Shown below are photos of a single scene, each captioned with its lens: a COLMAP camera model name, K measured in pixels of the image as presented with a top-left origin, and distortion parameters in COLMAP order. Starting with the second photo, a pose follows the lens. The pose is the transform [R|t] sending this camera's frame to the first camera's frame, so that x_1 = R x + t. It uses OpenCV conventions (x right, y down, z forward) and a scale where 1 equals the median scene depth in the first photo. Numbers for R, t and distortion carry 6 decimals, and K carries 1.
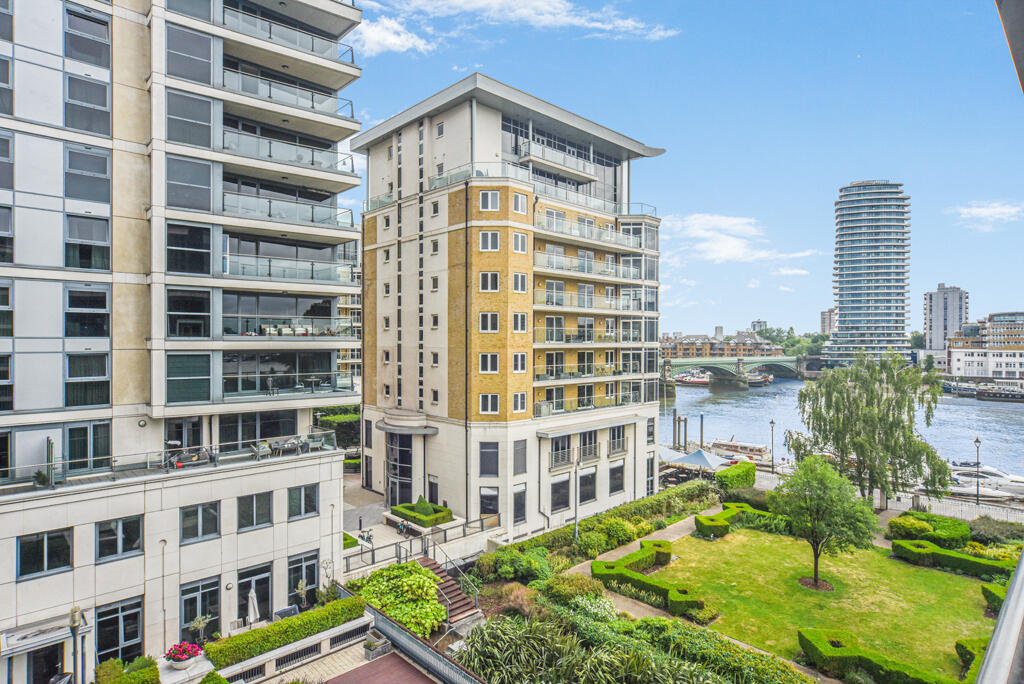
lens RADIAL K [[568.3, 0, 517.5], [0, 568.3, 341.0], [0, 0, 1]] dist [-0.004276, 0.003601]
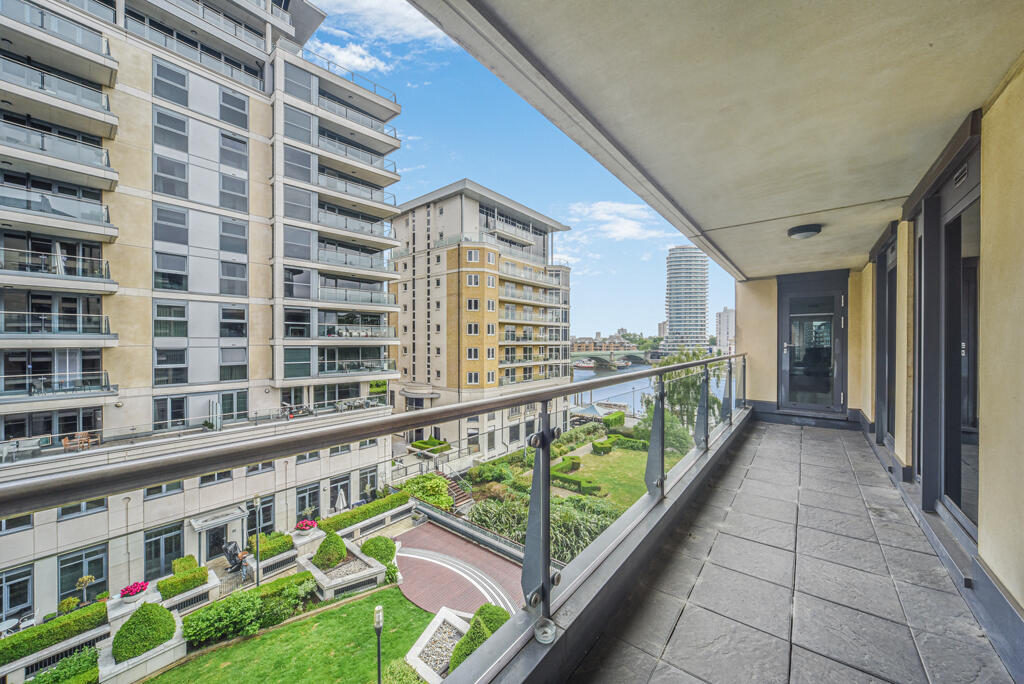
lens RADIAL K [[366.4, 0, 518.5], [0, 366.4, 341.2], [0, 0, 1]] dist [-0.000982, 0.000185]
pose [[0.992020, -0.001258, 0.126072, -0.048645], [0.001342, 0.999999, -0.000582, 0.002934], [-0.126072, 0.000746, 0.992021, -0.072103]]
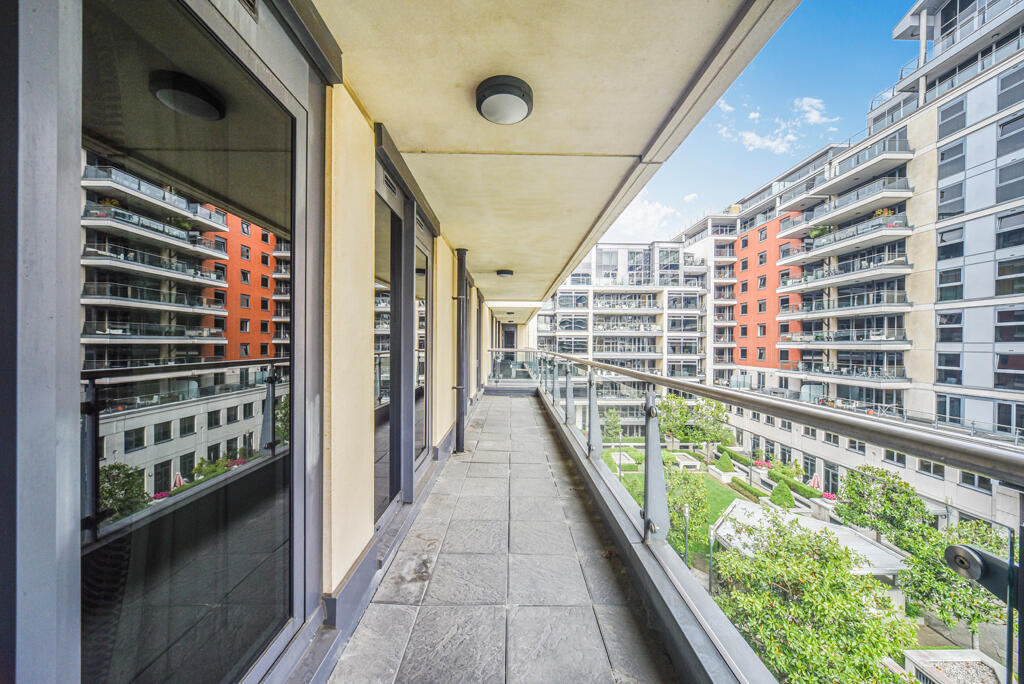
lens RADIAL K [[366.4, 0, 513.0], [0, 366.4, 346.7], [0, 0, 1]] dist [-0.000982, 0.000185]
pose [[-0.701970, -0.003023, -0.712200, 0.435236], [-0.009532, 0.999941, 0.005151, 0.006531], [0.712143, 0.010405, -0.701957, 0.416139]]
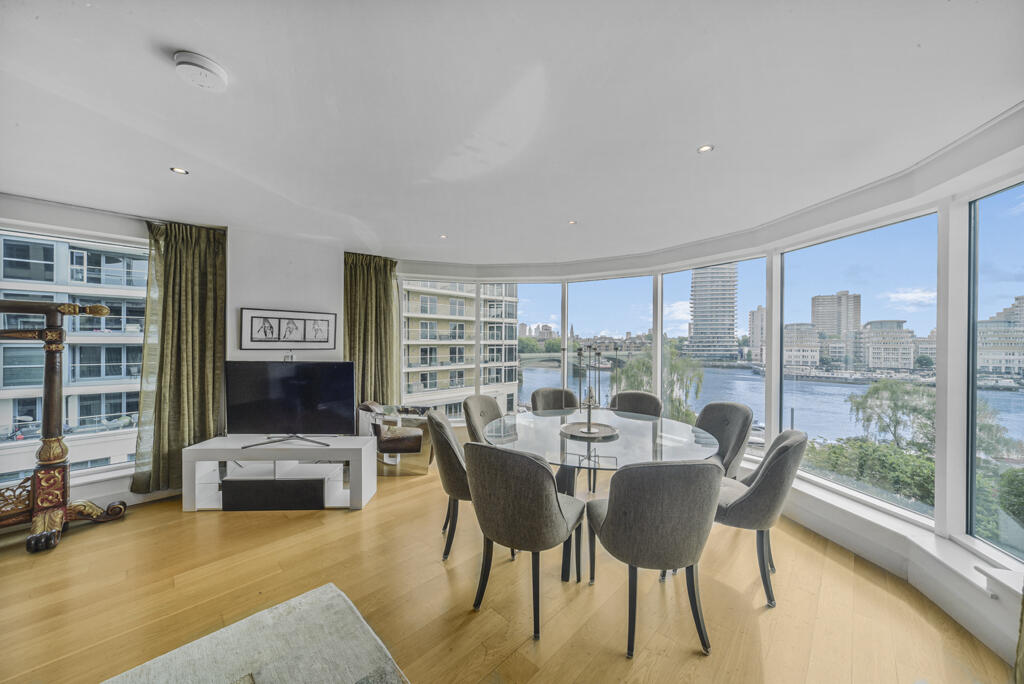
lens RADIAL K [[366.4, 0, 517.2], [0, 366.4, 342.3], [0, 0, 1]] dist [-0.000982, 0.000185]
pose [[0.998871, 0.003454, 0.047372, 0.254854], [-0.003636, 0.999986, 0.003756, 0.003804], [-0.047358, -0.003924, 0.998870, 0.093930]]
